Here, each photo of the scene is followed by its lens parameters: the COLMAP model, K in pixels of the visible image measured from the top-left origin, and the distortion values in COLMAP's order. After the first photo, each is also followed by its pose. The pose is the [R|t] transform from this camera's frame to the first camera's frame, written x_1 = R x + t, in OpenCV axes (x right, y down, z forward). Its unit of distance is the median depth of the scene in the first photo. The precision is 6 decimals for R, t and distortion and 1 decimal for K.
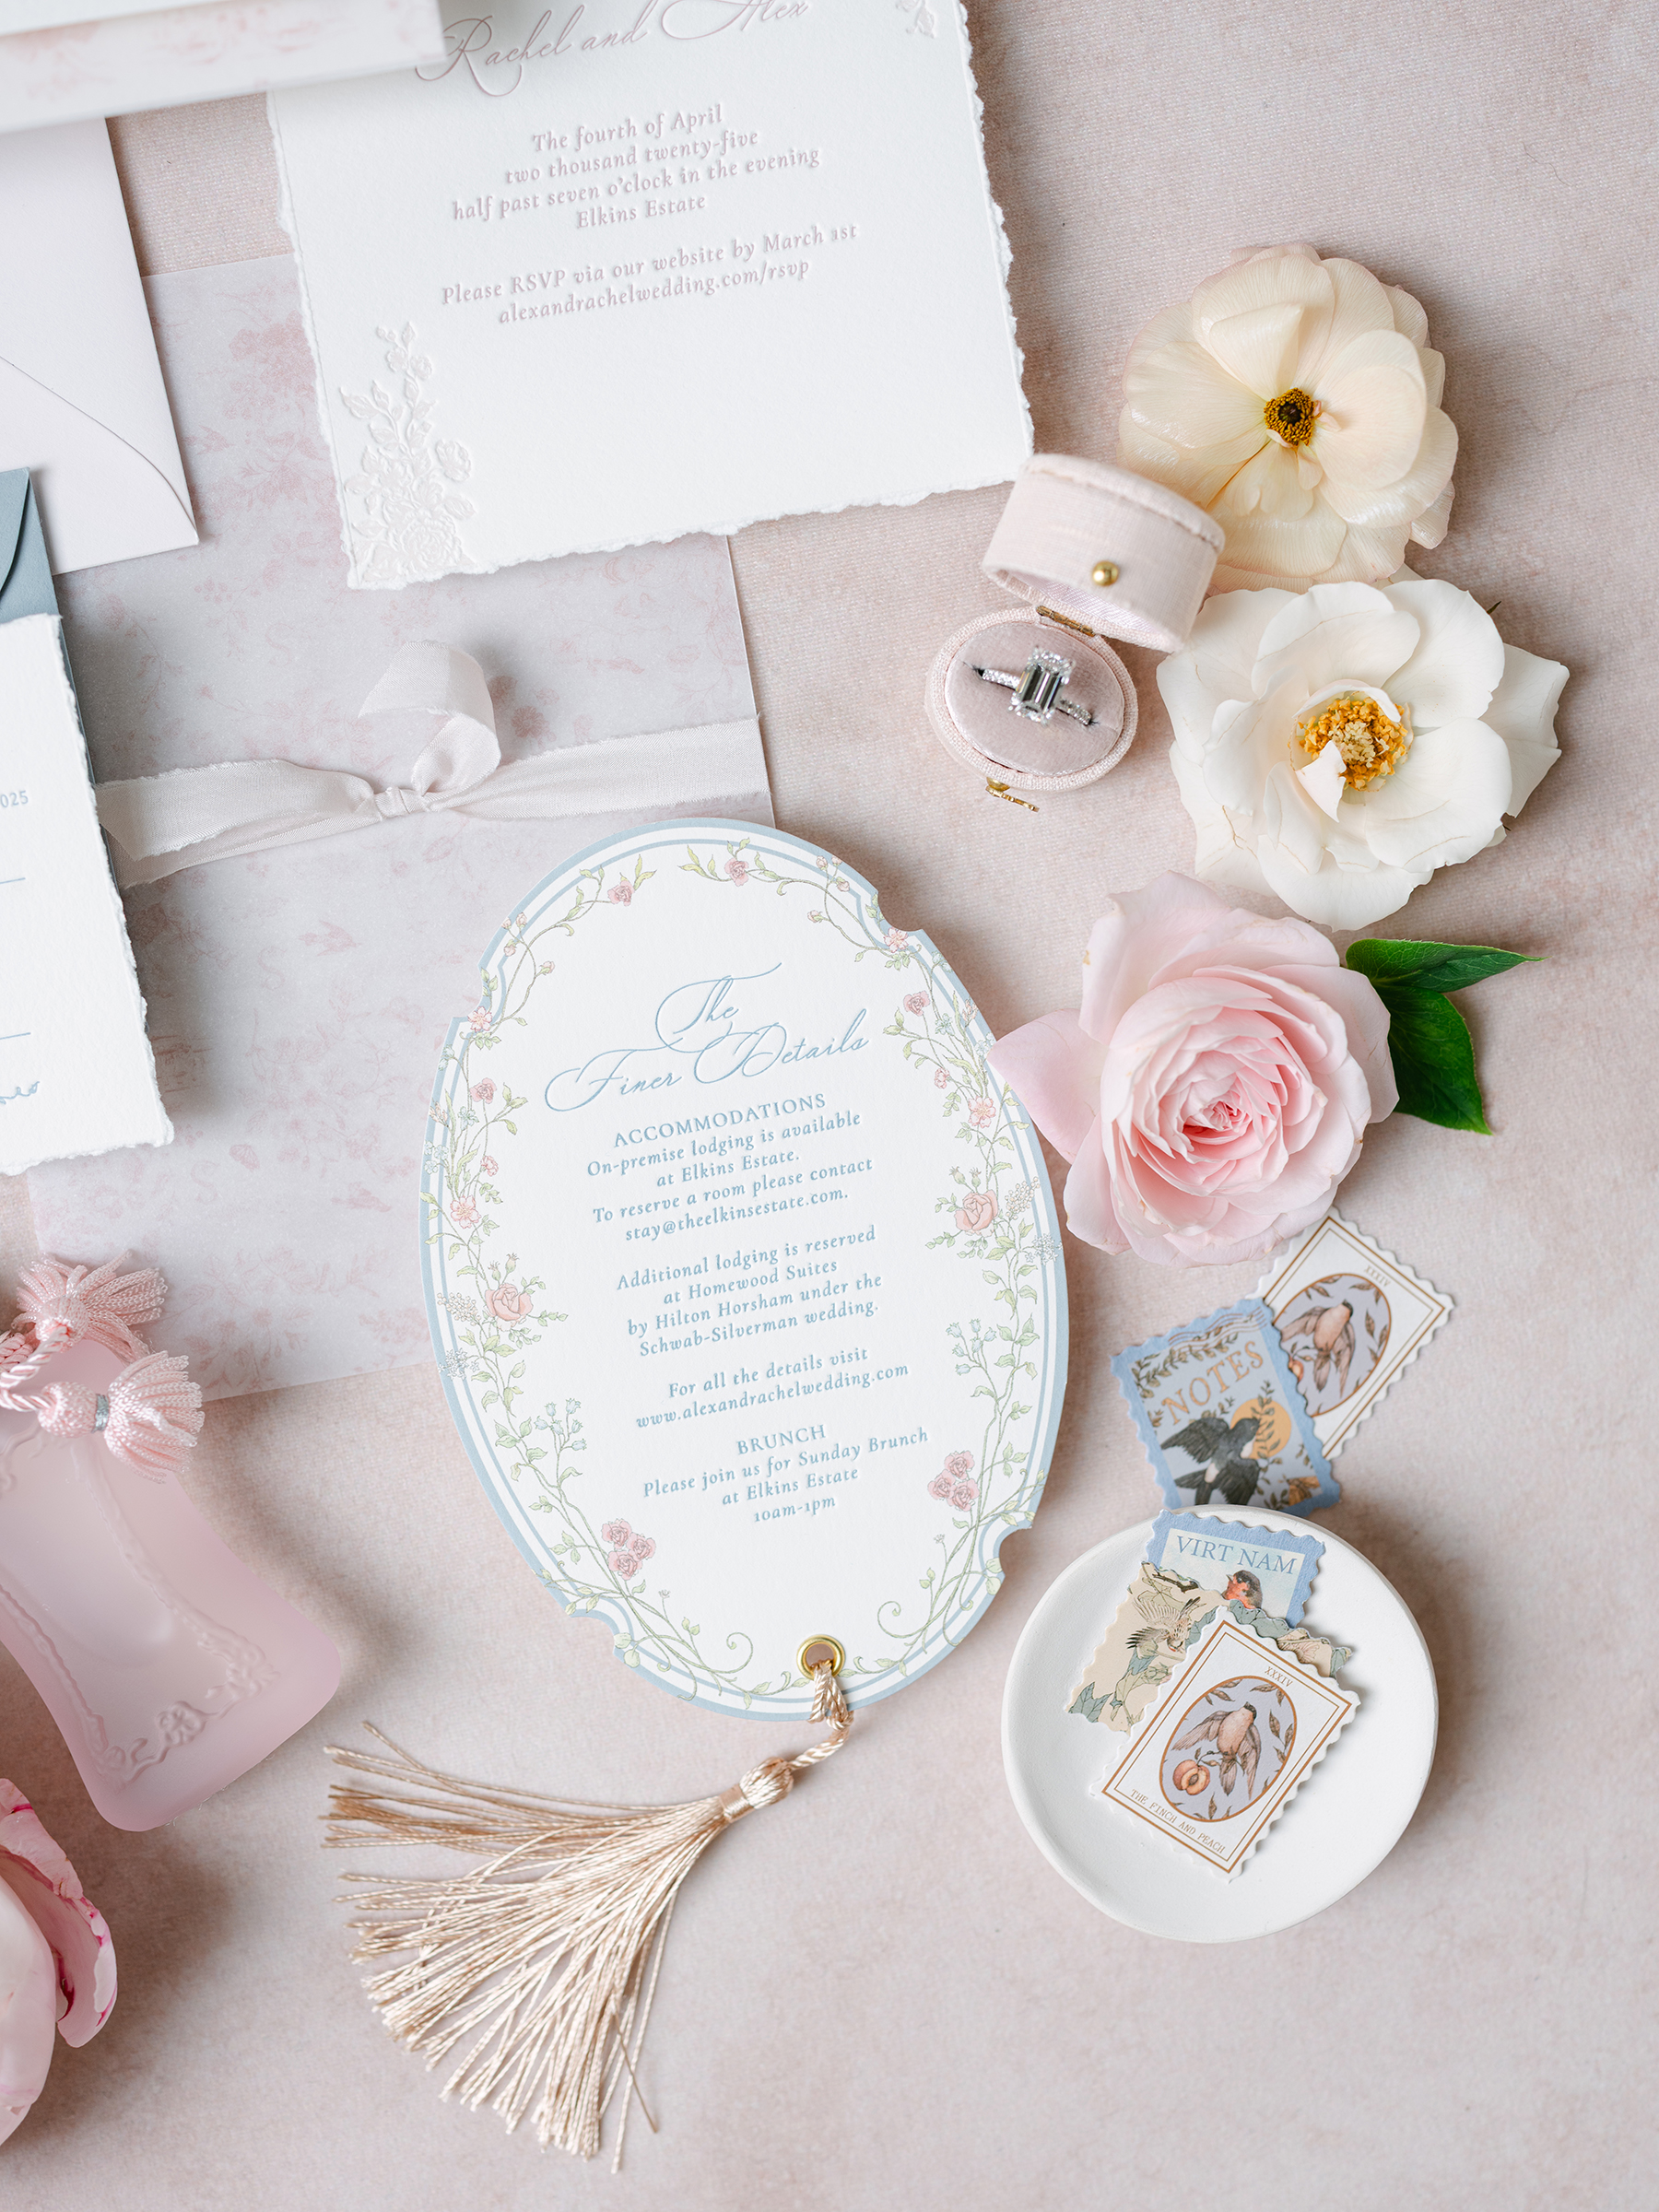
lens RADIAL K [[3317.3, 0, 812.6], [0, 3317.3, 1096.6], [0, 0, 1]] dist [0.001699, -0.033013]
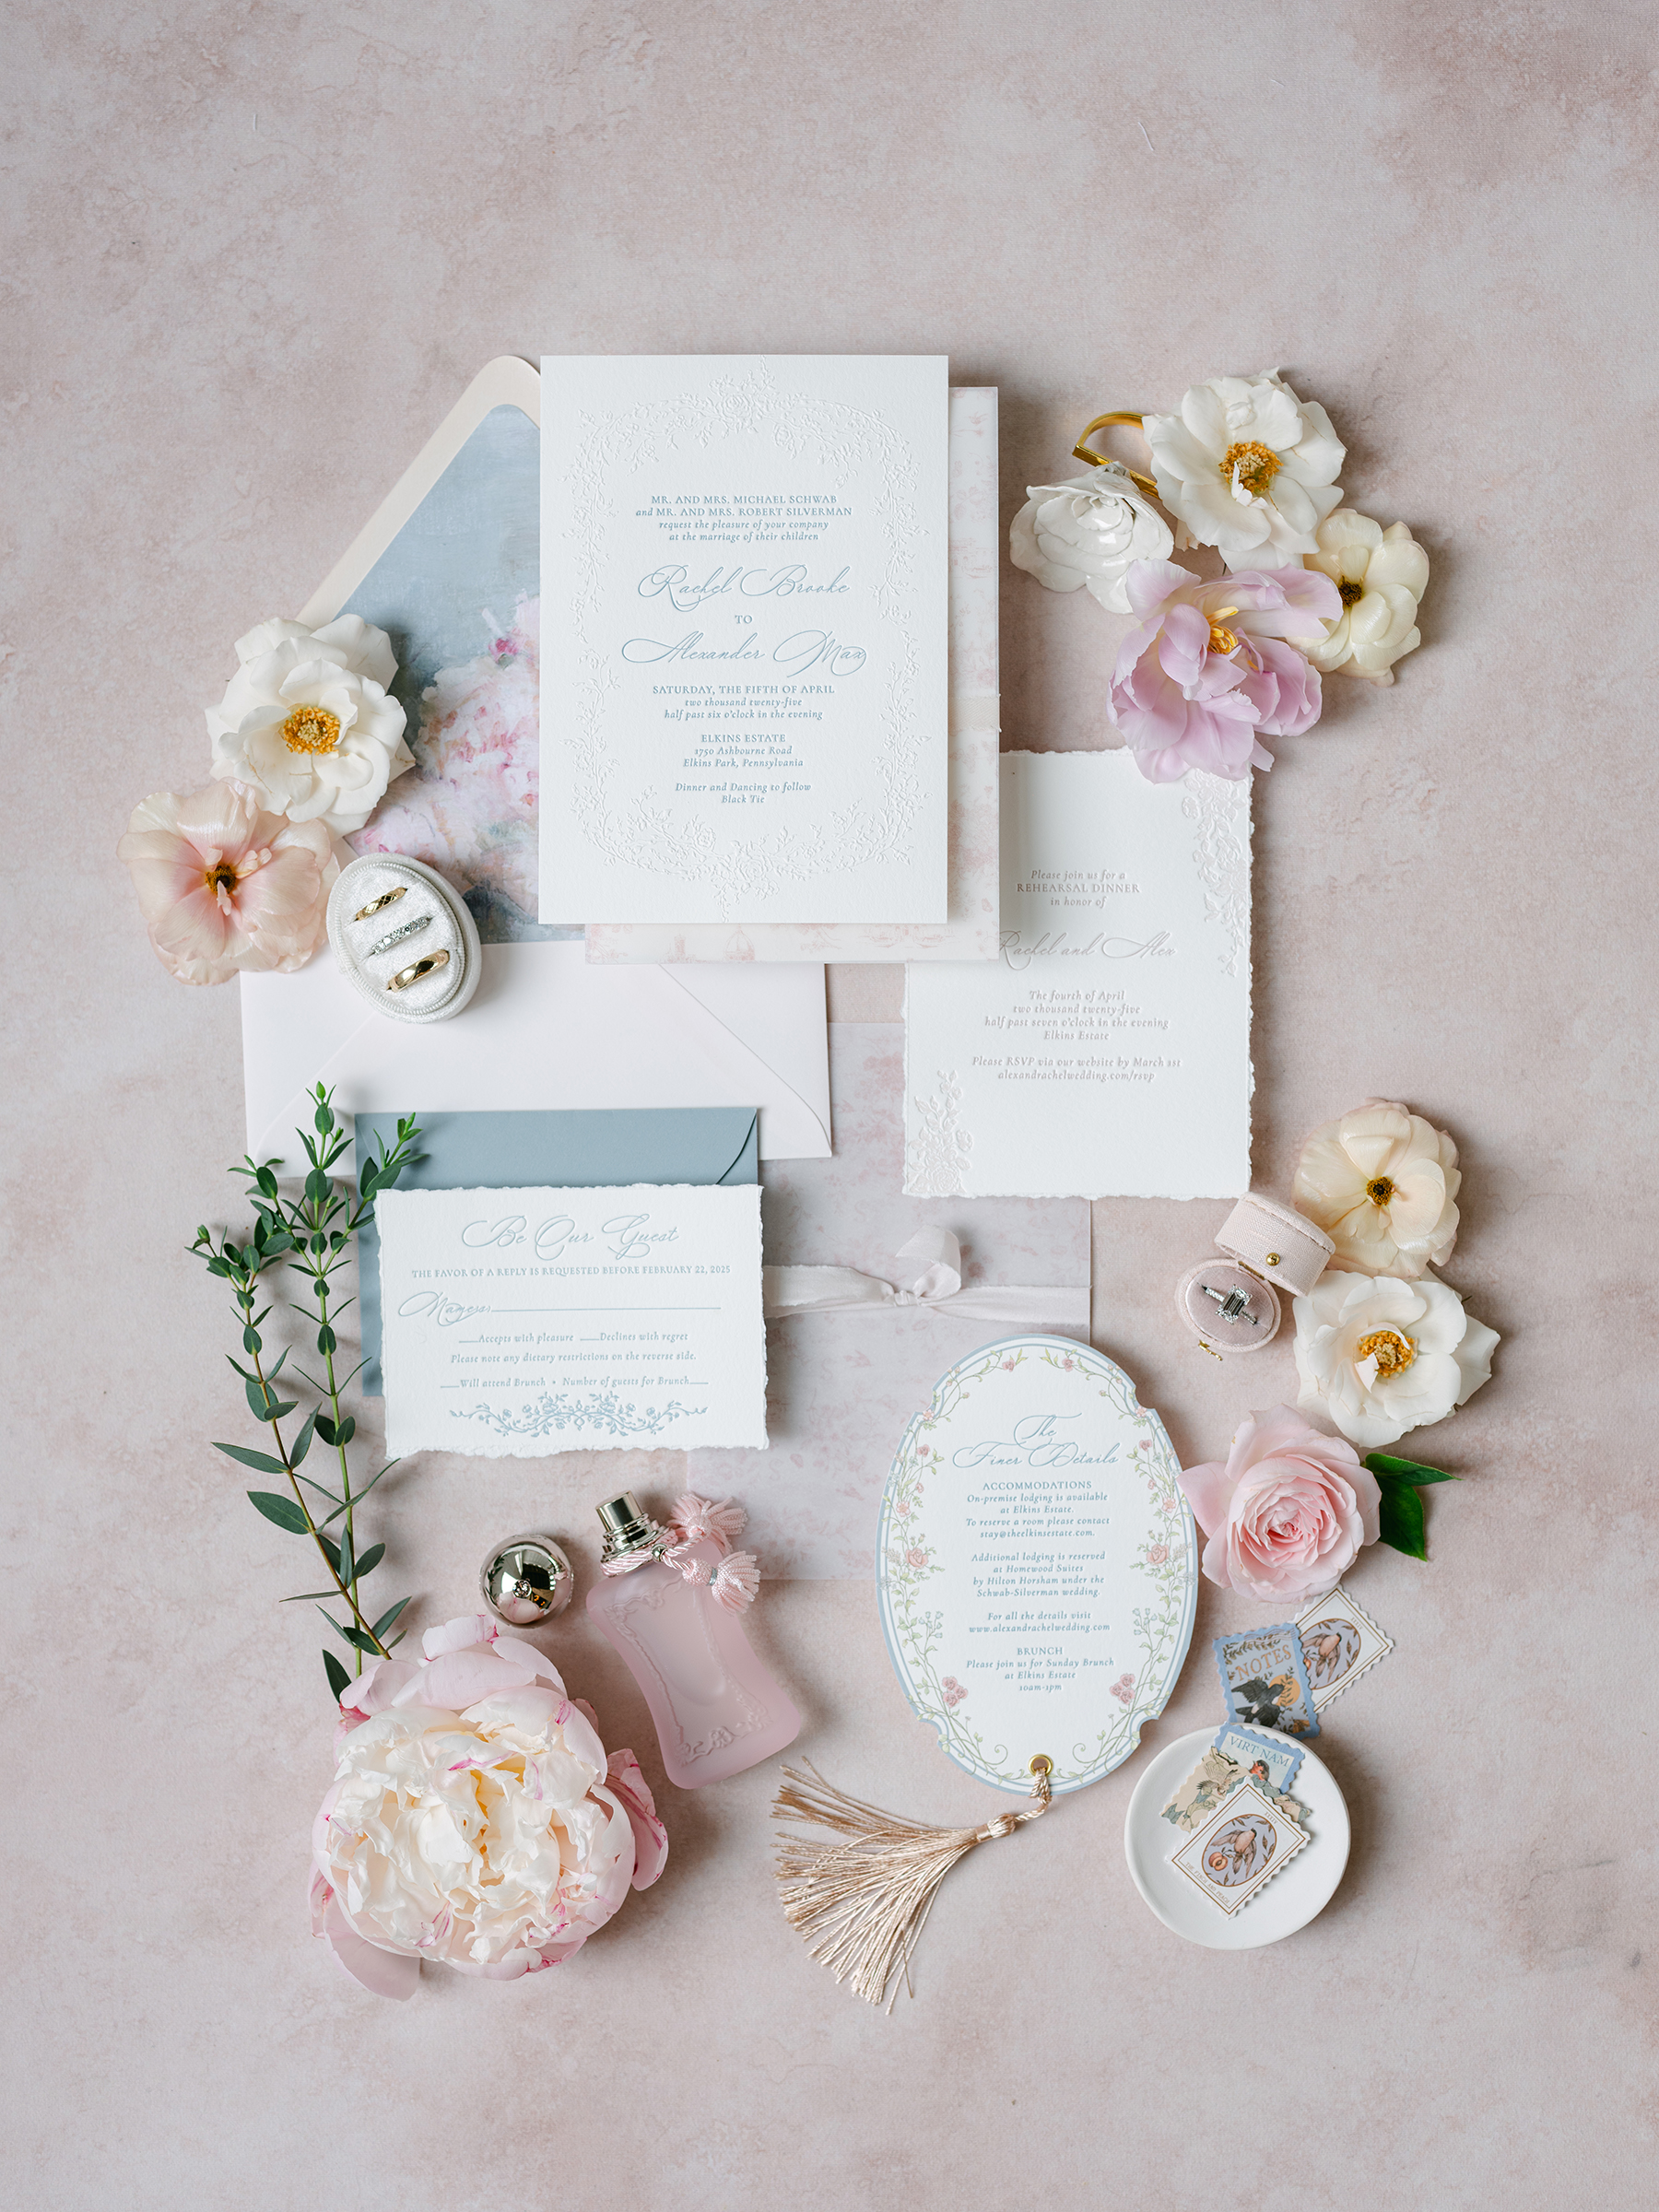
lens RADIAL K [[3188.0, 0, 828.0], [0, 3188.0, 1111.5], [0, 0, 1]] dist [-0.000309, 0.009960]
pose [[0.983293, 0.170005, -0.065061, -0.064909], [-0.174079, 0.982708, -0.063098, -0.070407], [0.053209, 0.073369, 0.995884, -0.918894]]
